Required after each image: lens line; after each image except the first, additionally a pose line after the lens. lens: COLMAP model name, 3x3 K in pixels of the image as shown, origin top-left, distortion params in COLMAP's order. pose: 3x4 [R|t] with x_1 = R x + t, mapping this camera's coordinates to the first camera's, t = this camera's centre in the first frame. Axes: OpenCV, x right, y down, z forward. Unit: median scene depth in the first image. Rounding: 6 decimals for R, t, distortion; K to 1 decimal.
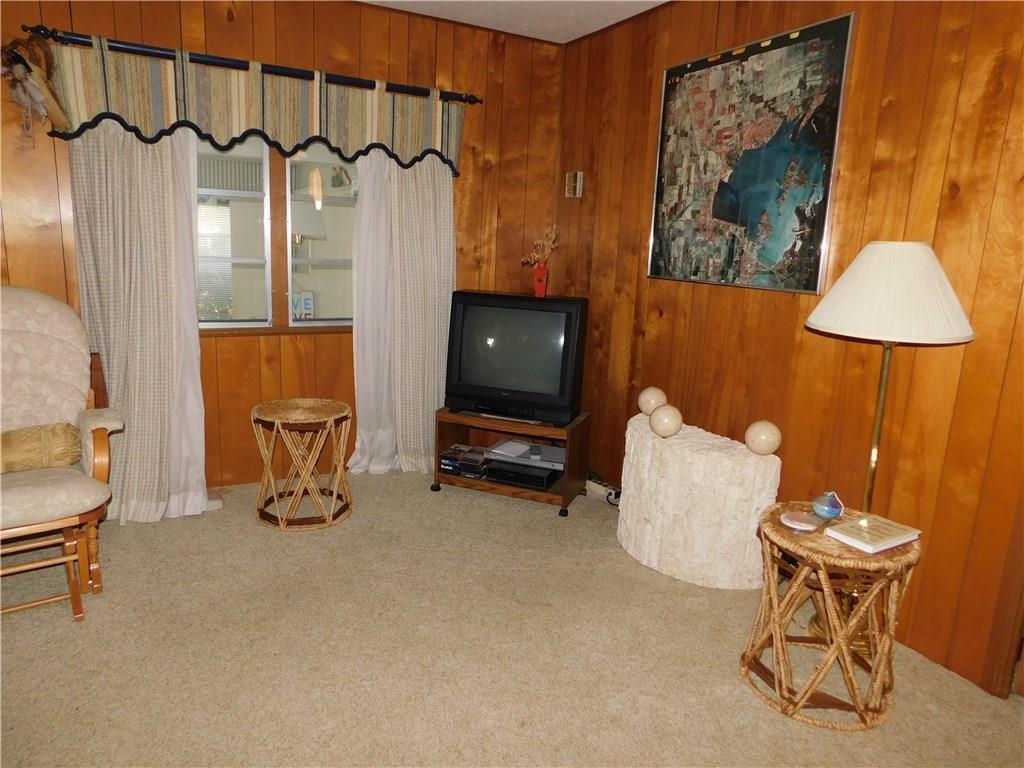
lens RADIAL K [[679.0, 0, 515.0], [0, 679.0, 382.2], [0, 0, 1]] dist [-0.069576, 0.058067]
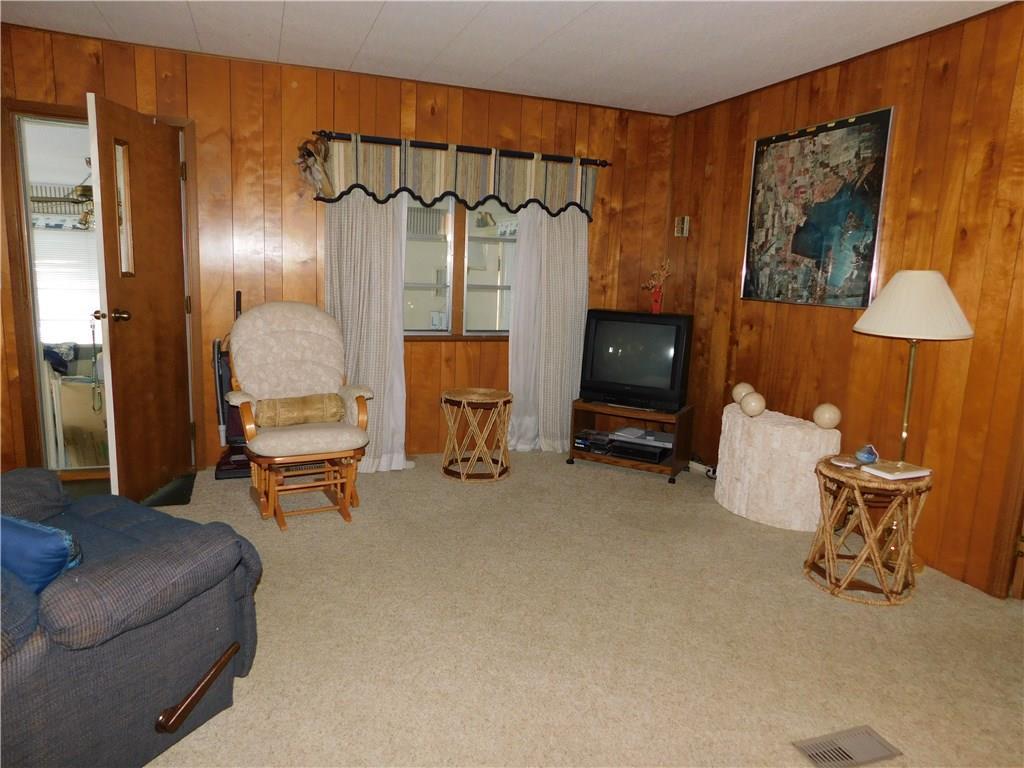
lens RADIAL K [[679.0, 0, 515.0], [0, 679.0, 382.2], [0, 0, 1]] dist [-0.069576, 0.058067]
pose [[0.990397, 0.016800, -0.137228, -0.055808], [-0.022636, 0.998899, -0.041081, 0.072023], [0.136387, 0.043793, 0.989687, -0.351861]]
